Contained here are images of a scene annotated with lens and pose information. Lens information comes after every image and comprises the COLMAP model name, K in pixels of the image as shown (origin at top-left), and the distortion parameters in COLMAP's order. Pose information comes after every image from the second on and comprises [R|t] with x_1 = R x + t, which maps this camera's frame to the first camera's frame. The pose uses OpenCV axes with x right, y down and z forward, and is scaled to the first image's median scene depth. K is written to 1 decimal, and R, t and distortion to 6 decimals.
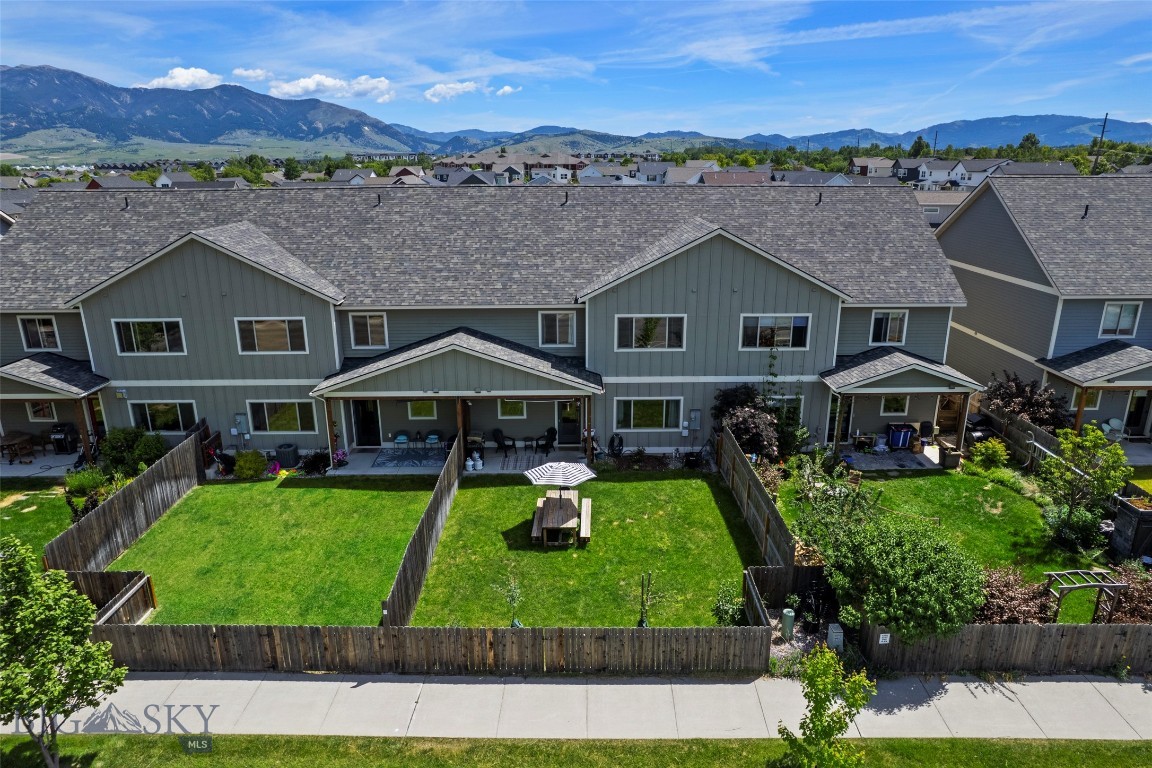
lens RADIAL K [[737.4, 0, 578.0], [0, 737.4, 389.4], [0, 0, 1]] dist [-0.079256, 0.068669]
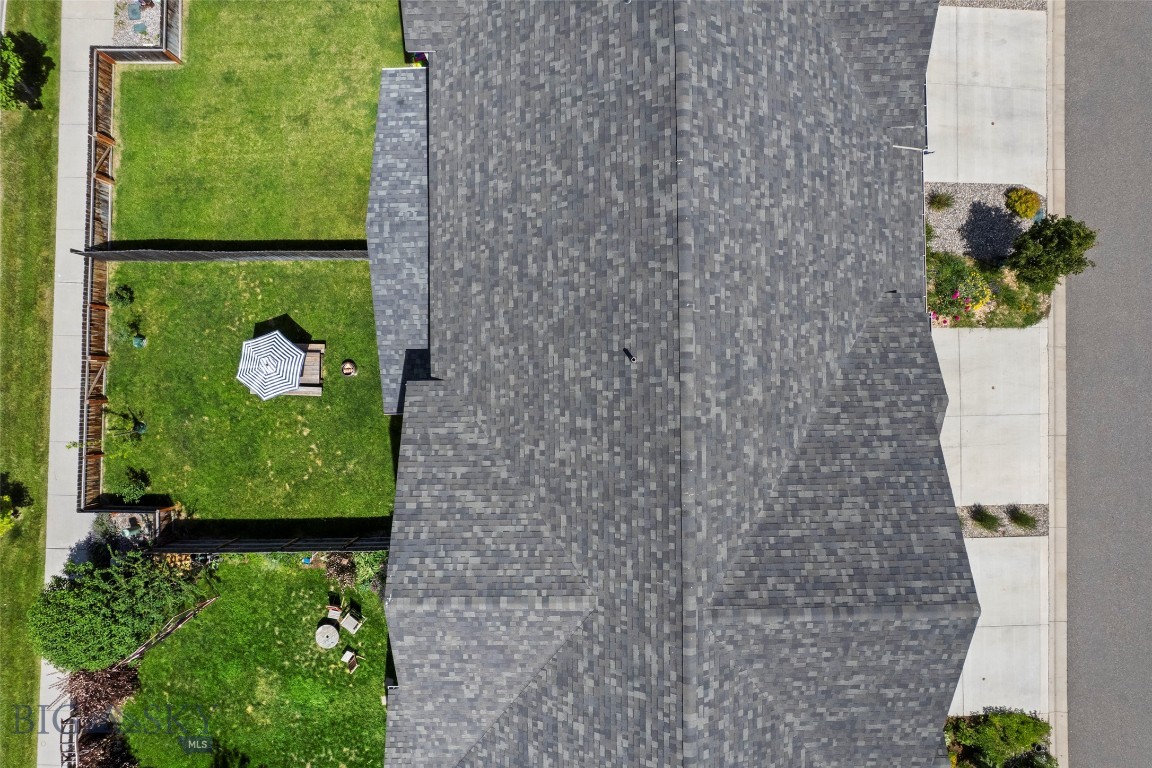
lens RADIAL K [[737.4, 0, 581.0], [0, 737.4, 388.3], [0, 0, 1]] dist [-0.079256, 0.068669]
pose [[-0.002723, 0.999996, -0.000753, 0.005452], [-0.299378, -0.000096, 0.954135, -0.834239], [0.954131, 0.002823, 0.299377, 0.925459]]
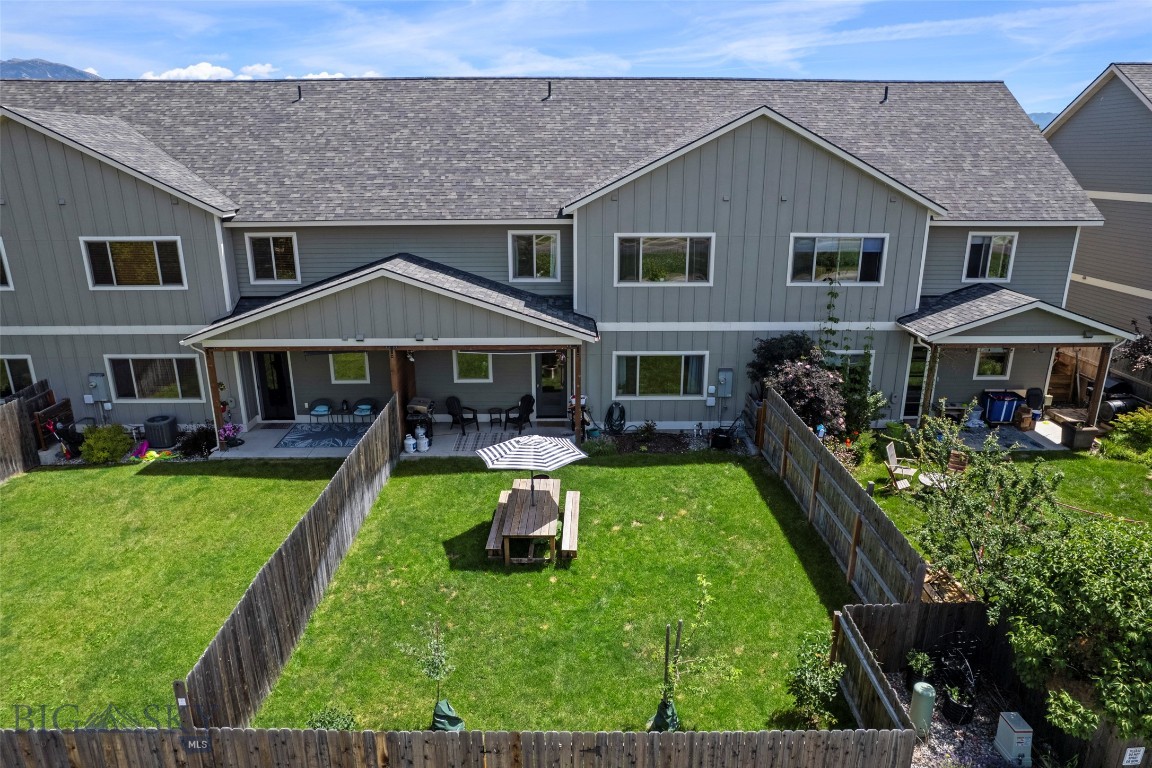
lens RADIAL K [[737.4, 0, 577.4], [0, 737.4, 389.0], [0, 0, 1]] dist [-0.079256, 0.068669]
pose [[0.999986, 0.001420, 0.005074, 0.010839], [-0.001438, 0.999993, 0.003476, 0.046504], [-0.005069, -0.003483, 0.999981, 0.288619]]
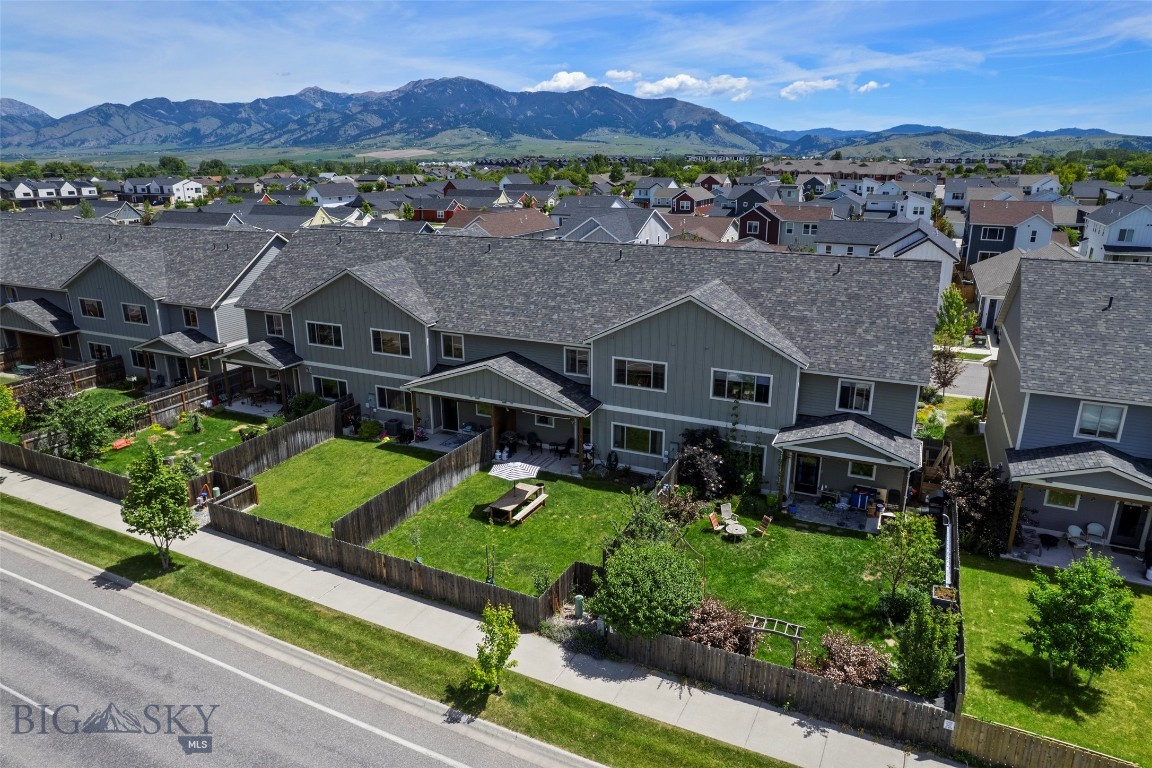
lens RADIAL K [[737.4, 0, 577.9], [0, 737.4, 386.8], [0, 0, 1]] dist [-0.079256, 0.068669]
pose [[0.901990, 0.132191, -0.411023, 0.516531], [-0.132644, 0.990780, 0.027563, -0.076816], [0.410877, 0.029658, 0.911208, -0.162210]]
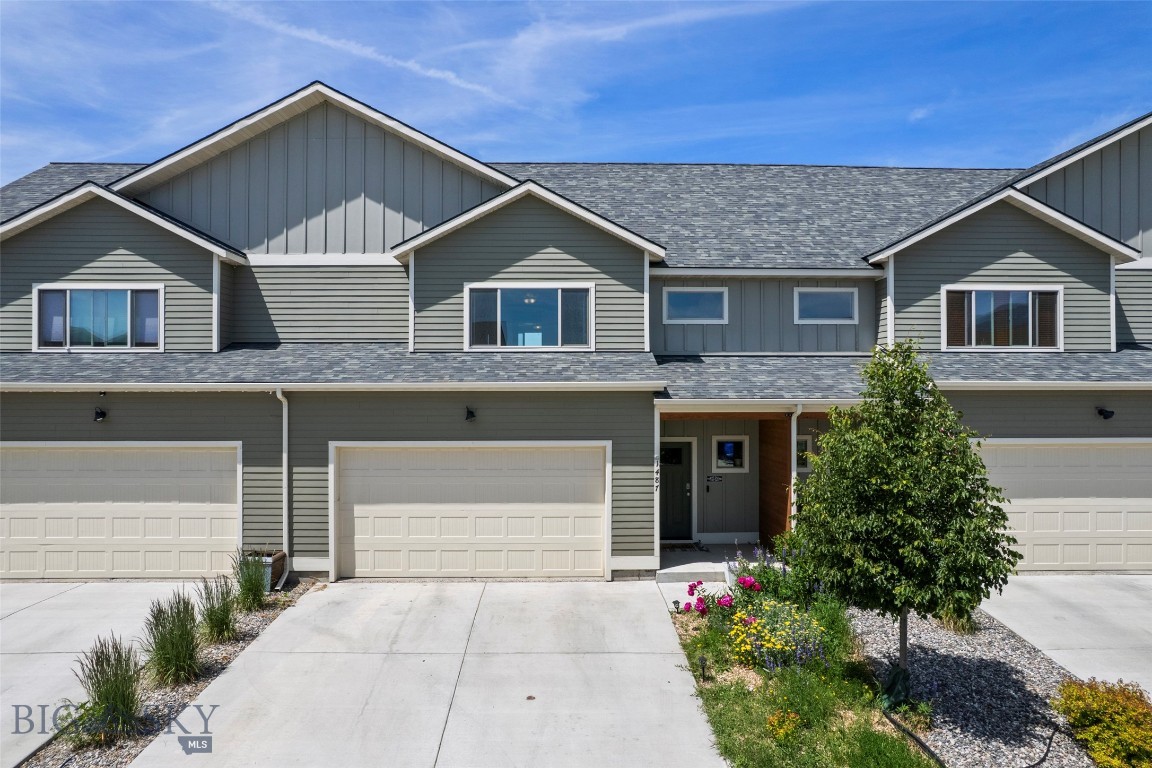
lens RADIAL K [[737.4, 0, 578.7], [0, 737.4, 384.1], [0, 0, 1]] dist [-0.079256, 0.068669]
pose [[-0.999957, 0.005203, -0.007659, -0.017169], [0.002702, 0.955162, 0.296071, -0.332481], [0.008856, 0.296038, -0.955135, 1.991898]]
